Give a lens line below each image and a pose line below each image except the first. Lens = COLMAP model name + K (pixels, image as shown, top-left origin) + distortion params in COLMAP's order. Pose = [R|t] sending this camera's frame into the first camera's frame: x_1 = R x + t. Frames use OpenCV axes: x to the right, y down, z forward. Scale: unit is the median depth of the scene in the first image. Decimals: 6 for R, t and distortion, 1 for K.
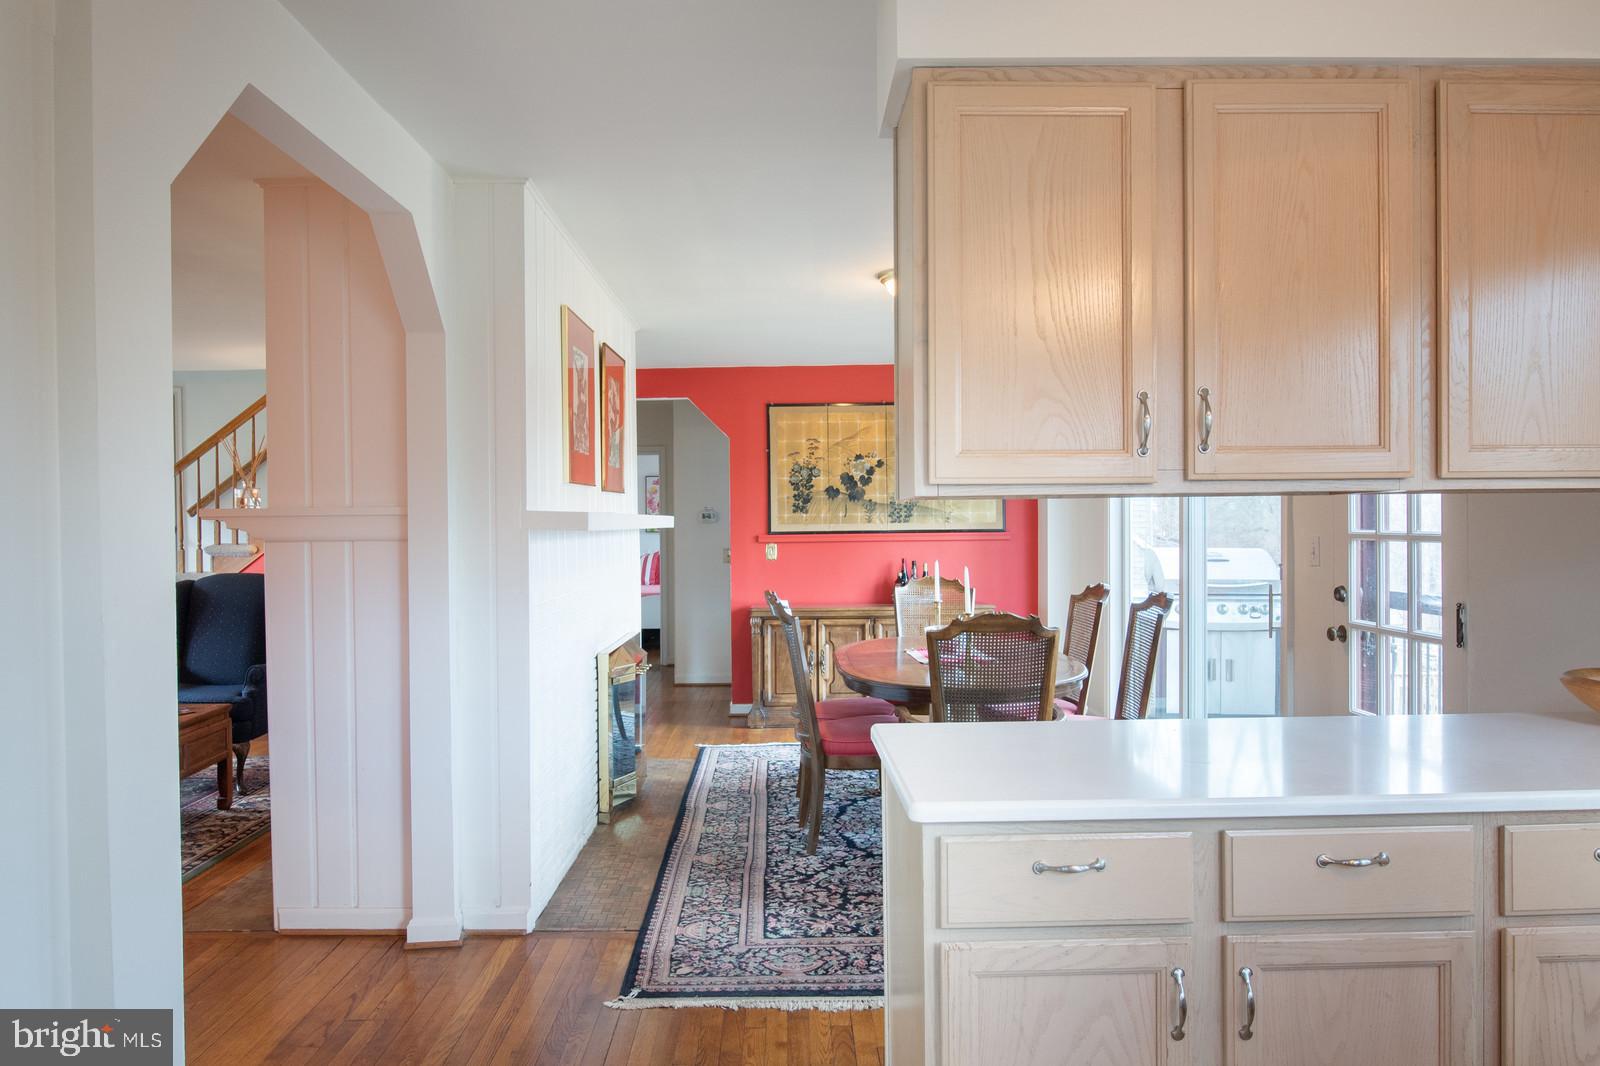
lens RADIAL K [[1093.5, 0, 786.2], [0, 1093.5, 536.7], [0, 0, 1]] dist [-0.011829, -0.003070]
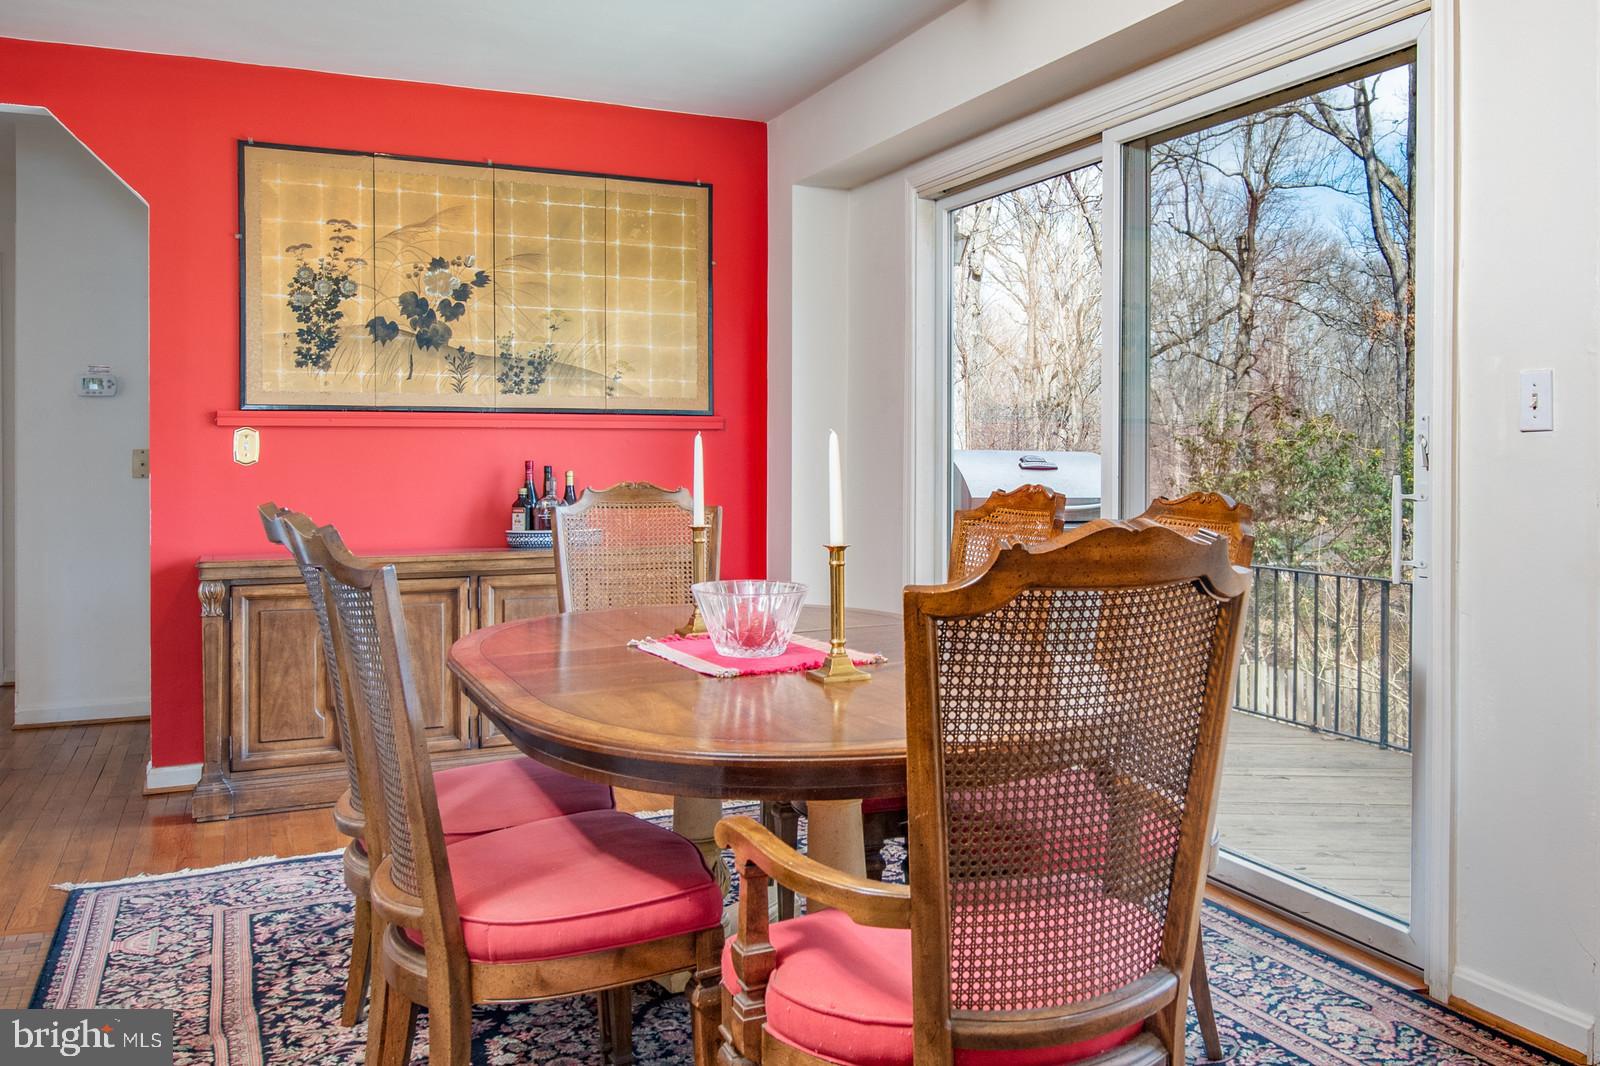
lens RADIAL K [[1351.8, 0, 937.4], [0, 1351.8, 471.2], [0, 0, 1]] dist [-0.010334, -0.001485]
pose [[0.886074, 0.005629, 0.463510, -0.032493], [-0.003314, 0.999978, -0.005808, 0.046691], [-0.463532, 0.003611, 0.886073, 0.560408]]
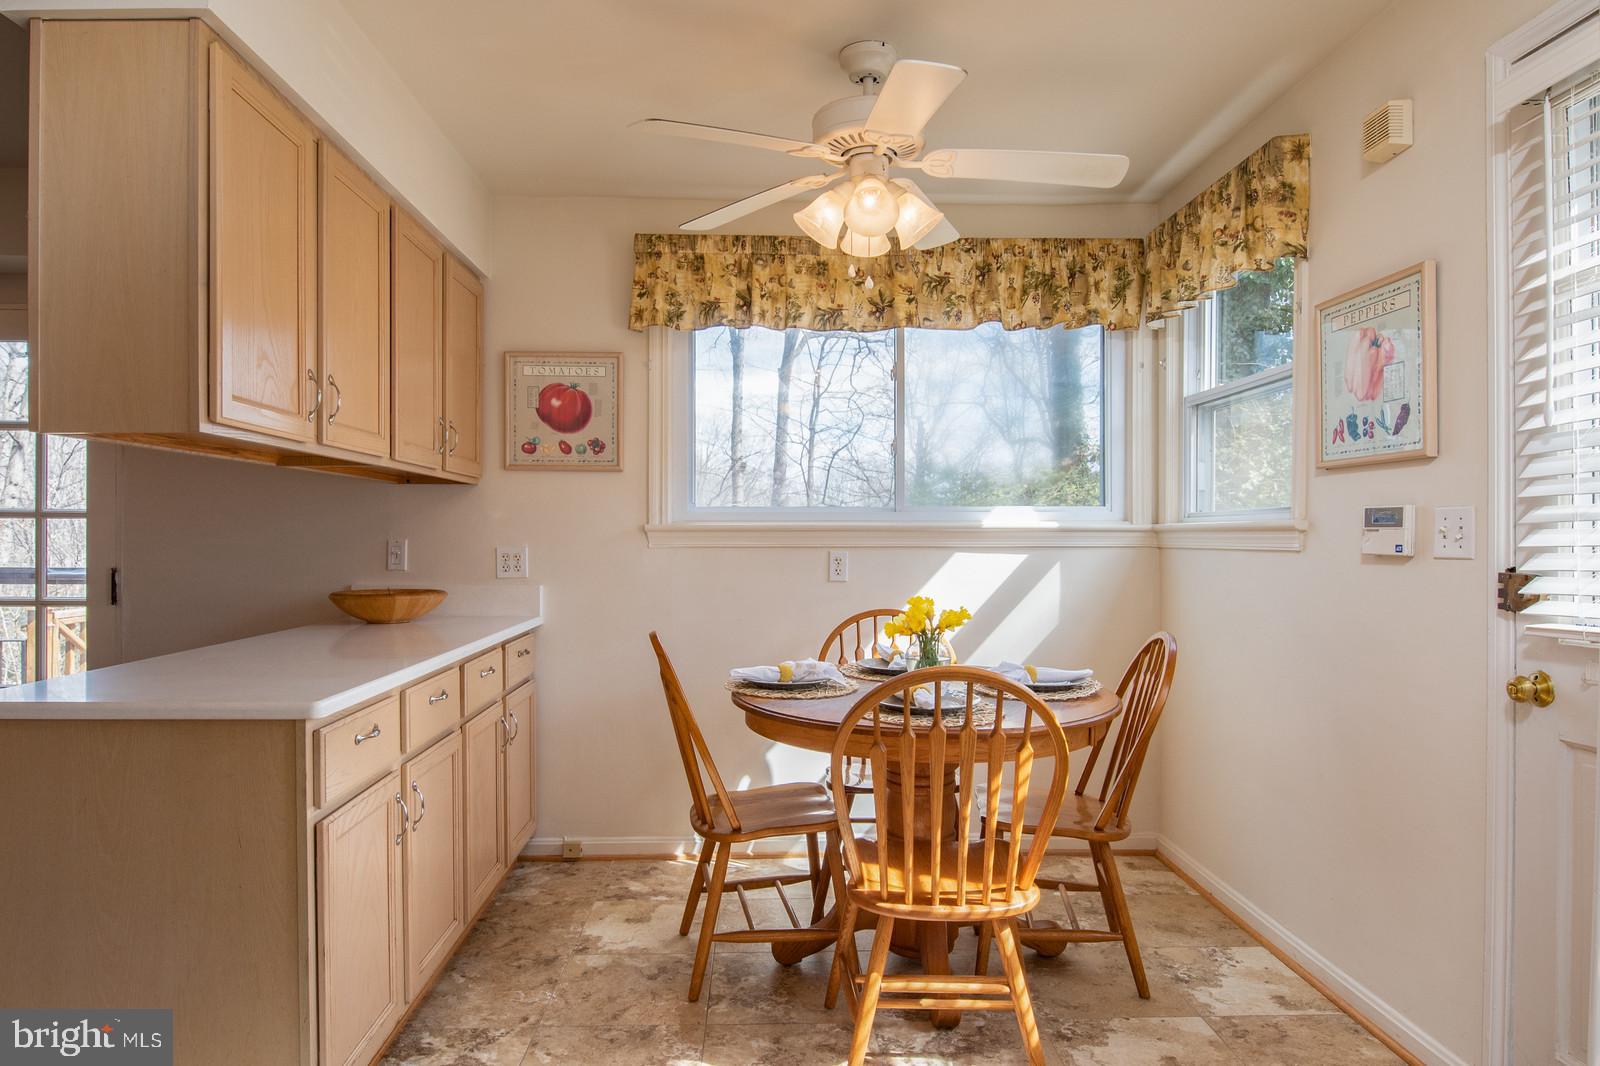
lens RADIAL K [[968.1, 0, 814.4], [0, 968.1, 537.5], [0, 0, 1]] dist [-0.019979, -0.000834]
pose [[-0.043030, 0.009799, 0.999026, -0.360622], [0.010899, 0.999897, -0.009338, 0.034571], [-0.999014, 0.010487, -0.043132, 0.205999]]
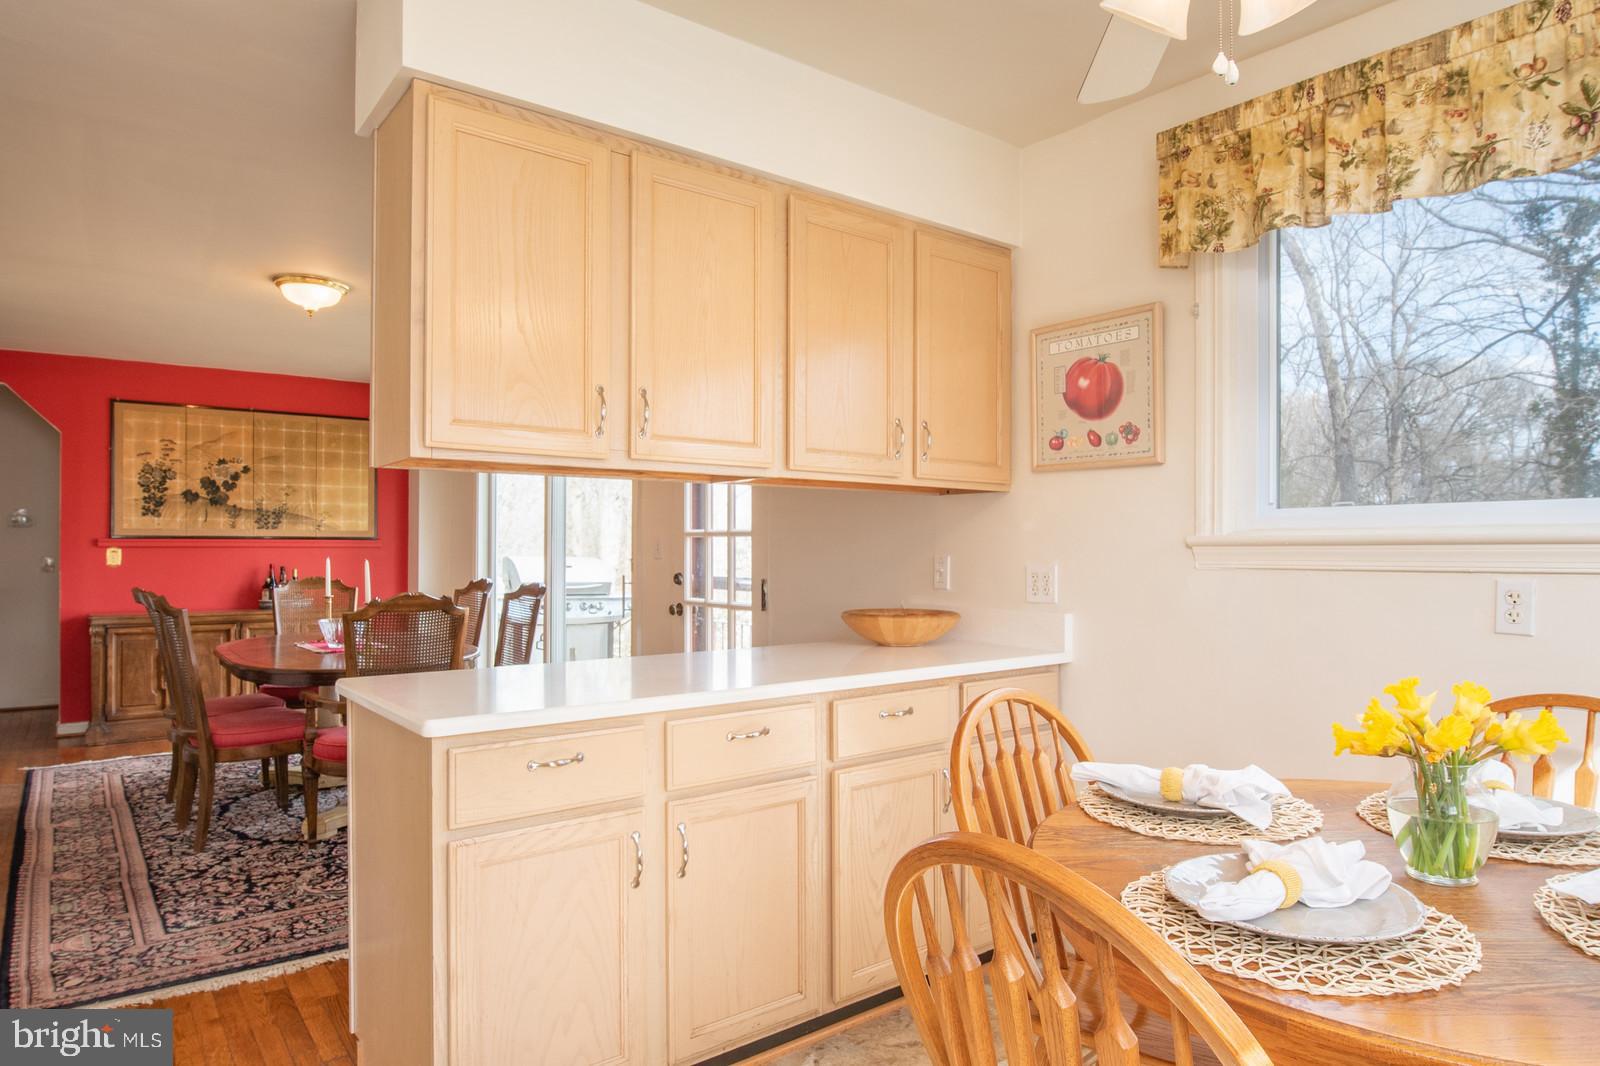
lens RADIAL K [[968.1, 0, 797.8], [0, 968.1, 547.0], [0, 0, 1]] dist [-0.019979, -0.000834]
pose [[0.796917, 0.013665, 0.603934, -0.072097], [-0.002821, 0.999817, -0.018901, 0.032664], [-0.604082, 0.013359, 0.796810, -0.010582]]
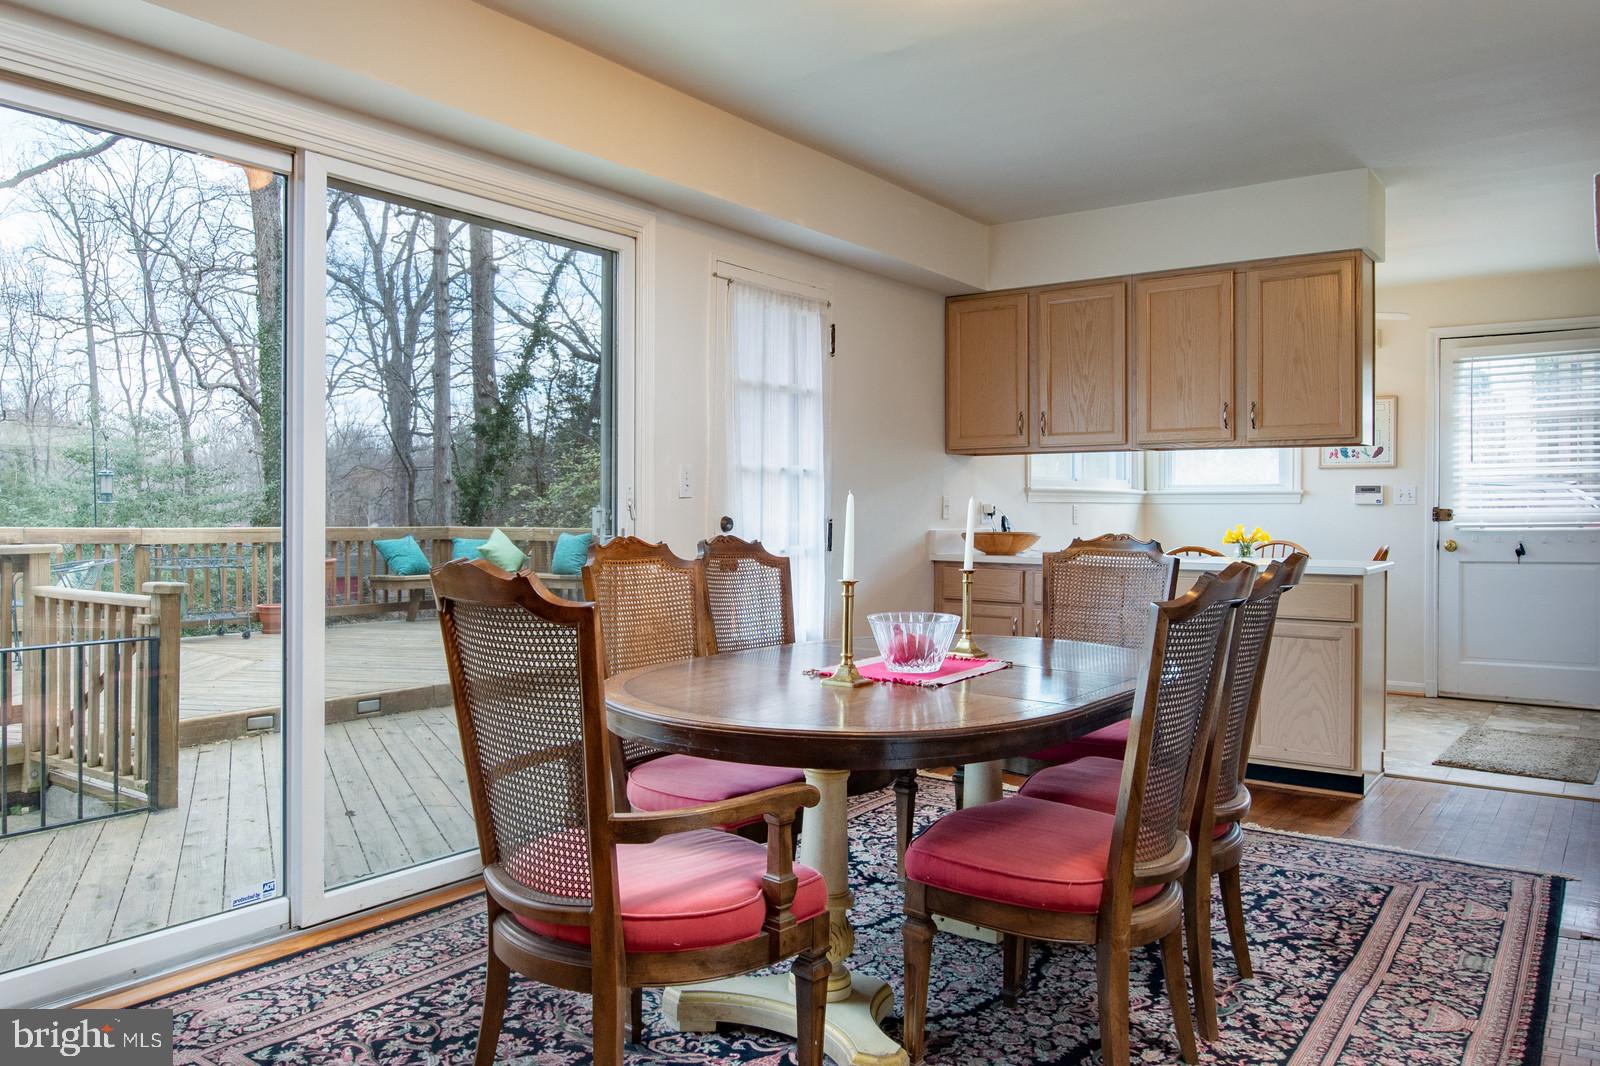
lens RADIAL K [[1093.5, 0, 797.0], [0, 1093.5, 518.9], [0, 0, 1]] dist [-0.011829, -0.003070]
pose [[-0.791319, 0.004782, 0.611385, -0.147204], [0.016024, 0.999788, 0.012919, 0.031037], [-0.611194, 0.020020, -0.791228, 1.618078]]
